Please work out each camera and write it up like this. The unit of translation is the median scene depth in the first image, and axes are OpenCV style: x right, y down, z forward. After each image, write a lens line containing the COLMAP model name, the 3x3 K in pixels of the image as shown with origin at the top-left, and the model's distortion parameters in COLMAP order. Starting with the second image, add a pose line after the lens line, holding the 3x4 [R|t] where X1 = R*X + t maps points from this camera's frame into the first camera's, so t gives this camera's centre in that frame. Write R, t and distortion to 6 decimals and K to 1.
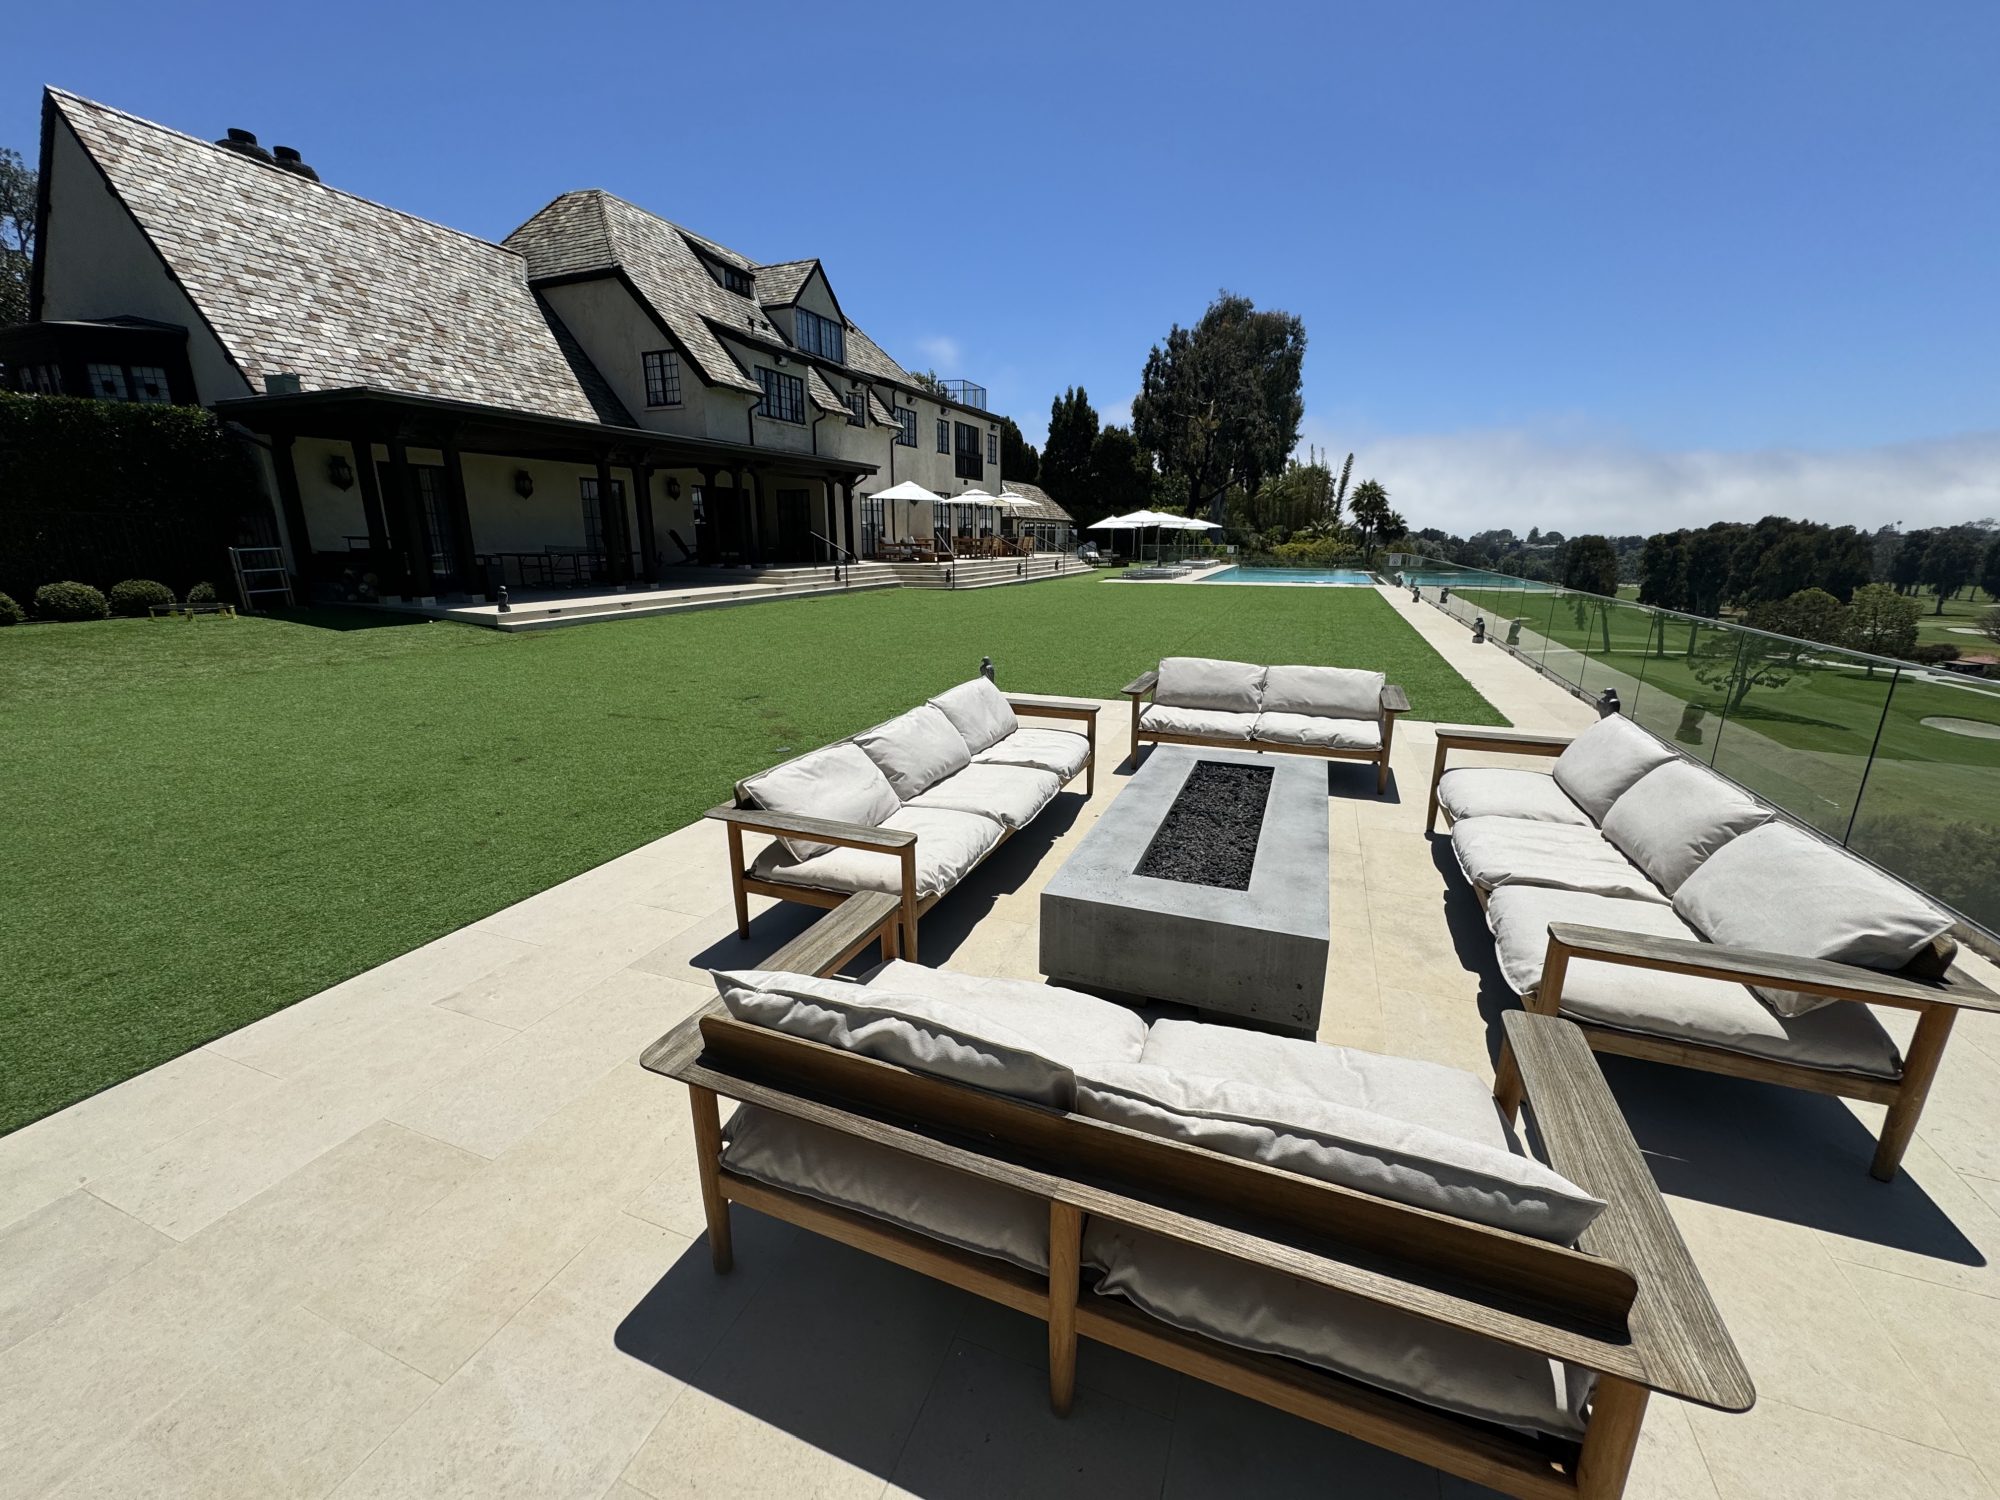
lens RADIAL K [[806.3, 0, 997.9], [0, 806.3, 749.3], [0, 0, 1]] dist [-0.002167, -0.000829]
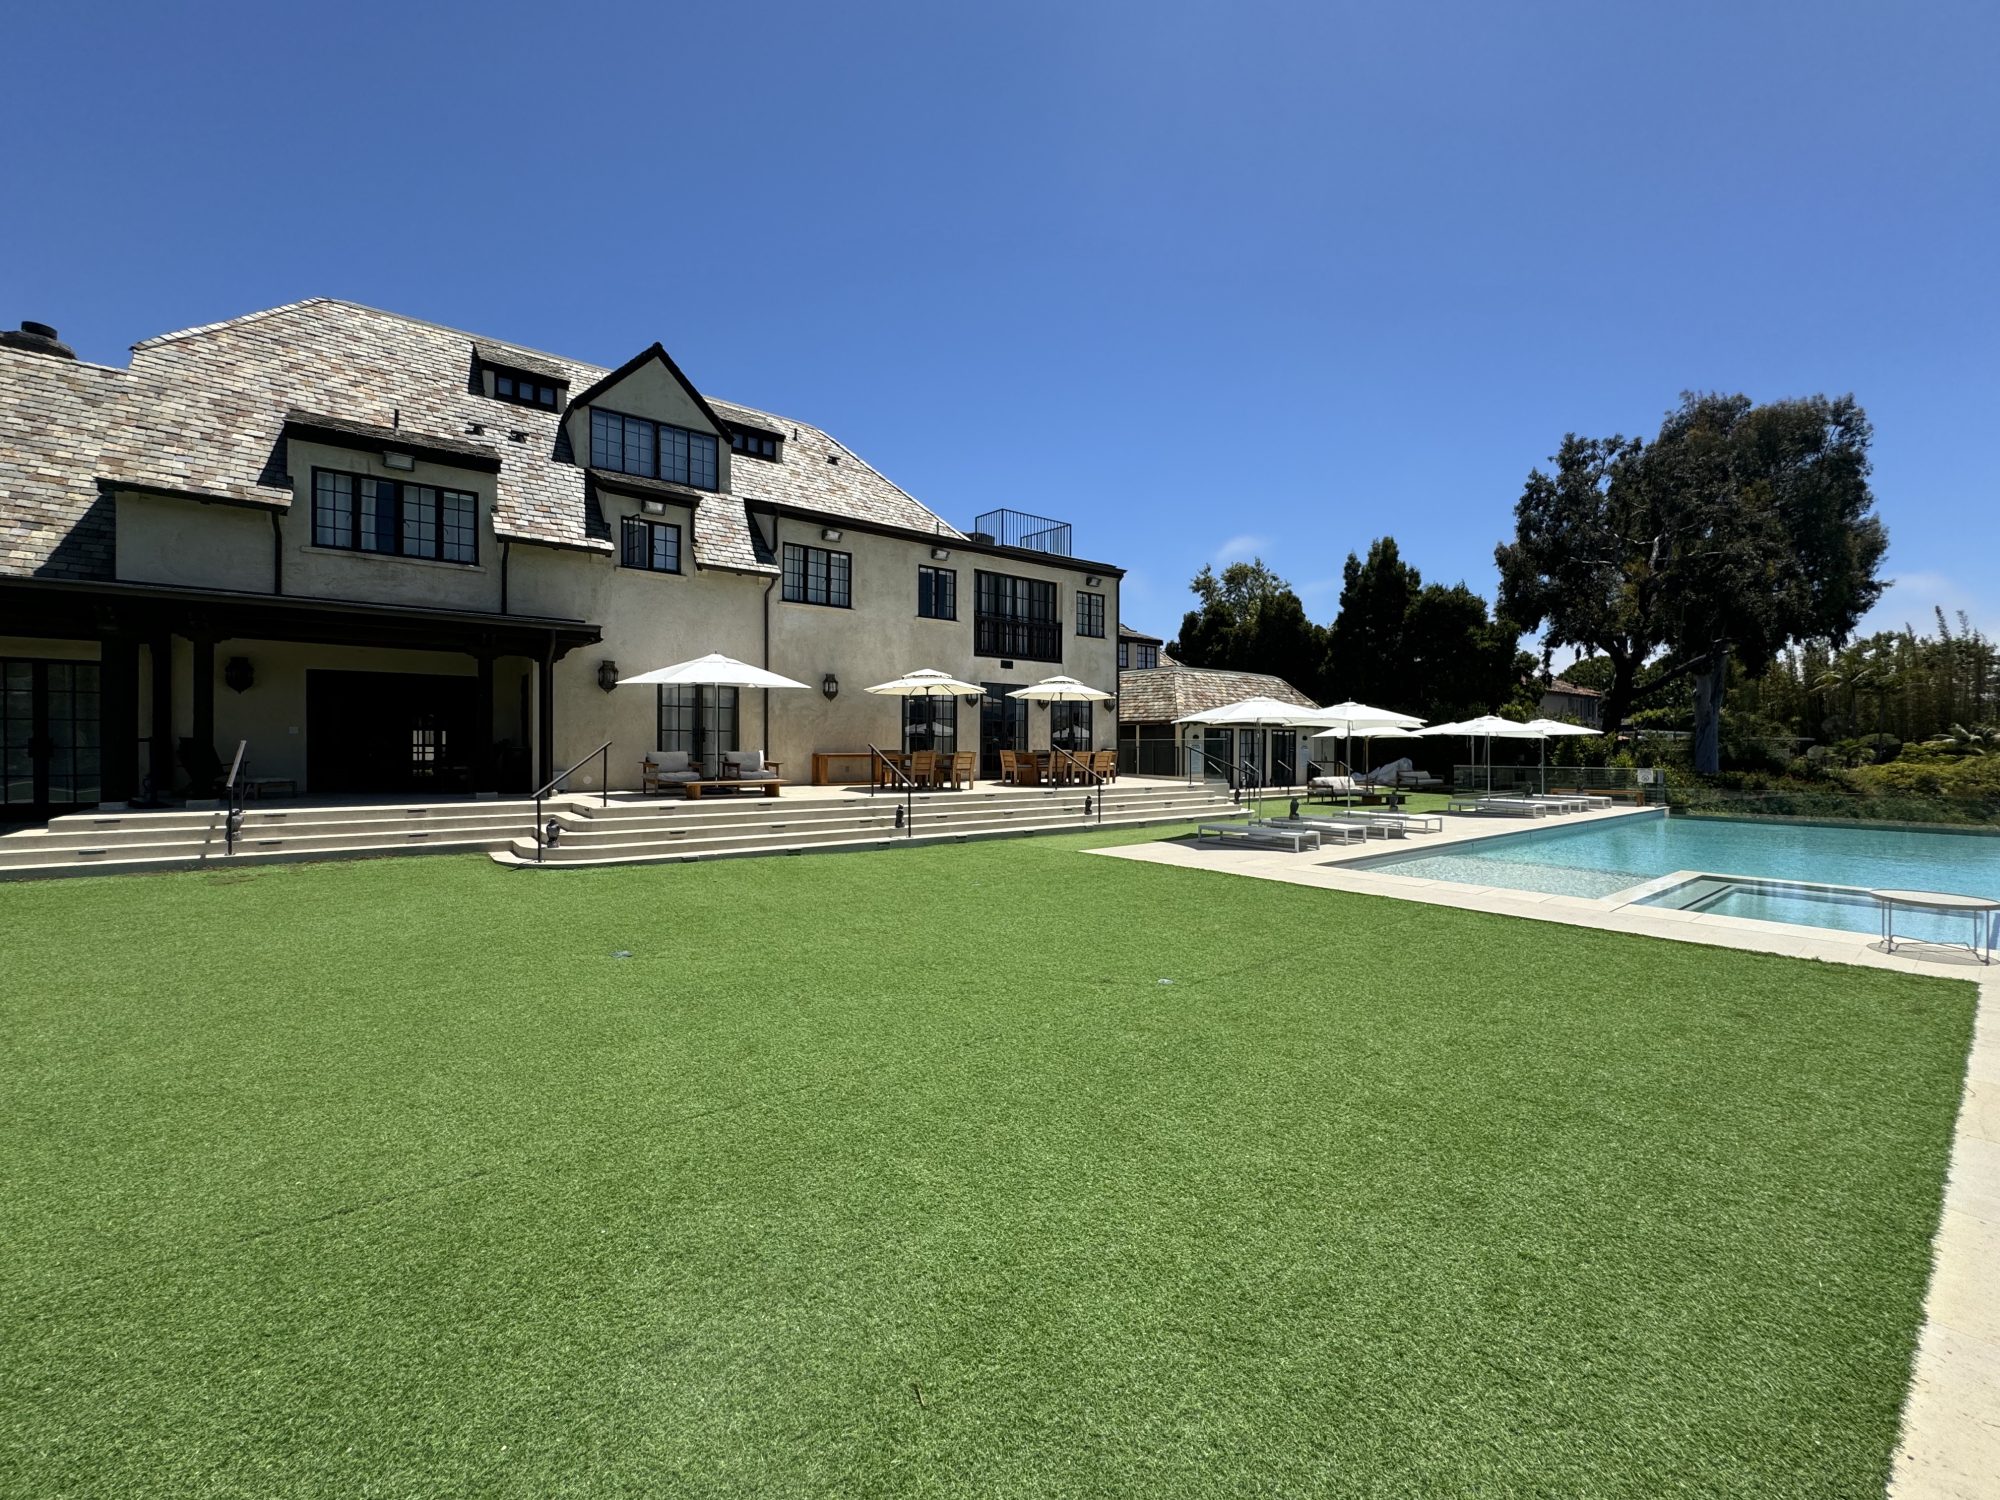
lens RADIAL K [[806.3, 0, 1005.6], [0, 806.3, 747.8], [0, 0, 1]] dist [-0.002167, -0.000829]
pose [[0.860461, -0.002164, -0.509512, 0.168350], [-0.130189, 0.965863, -0.223965, -0.084727], [0.492603, 0.259046, 0.830805, 0.321650]]
